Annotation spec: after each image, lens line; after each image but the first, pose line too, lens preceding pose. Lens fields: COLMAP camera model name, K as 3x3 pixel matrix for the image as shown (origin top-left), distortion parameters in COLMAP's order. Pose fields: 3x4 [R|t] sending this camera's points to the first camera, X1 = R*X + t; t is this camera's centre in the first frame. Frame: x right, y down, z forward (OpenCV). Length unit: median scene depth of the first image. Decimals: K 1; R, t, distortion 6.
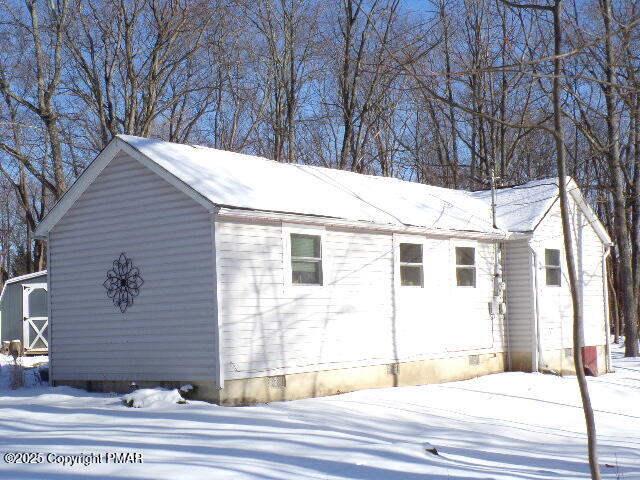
lens RADIAL K [[1018.5, 0, 320.0], [0, 1018.5, 240.0], [0, 0, 1]] dist [0.007270, 0.716921]
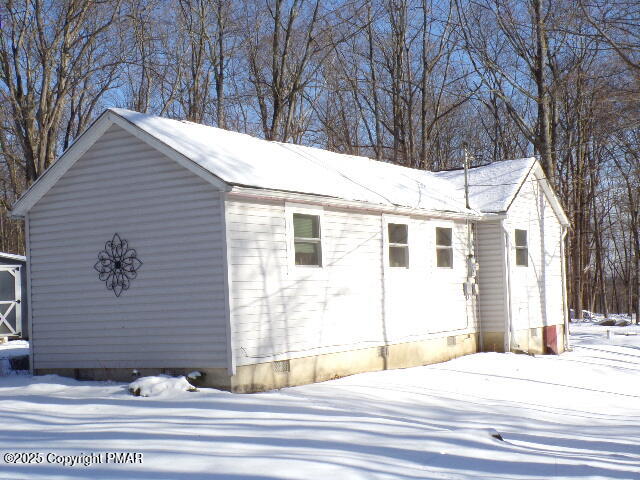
lens RADIAL K [[1018.5, 0, 320.0], [0, 1018.5, 240.0], [0, 0, 1]] dist [0.007270, 0.716921]
pose [[0.993043, -0.000812, 0.117747, -0.113125], [-0.001388, 0.999826, 0.018608, 0.000861], [-0.117742, -0.018642, 0.992869, 0.037684]]
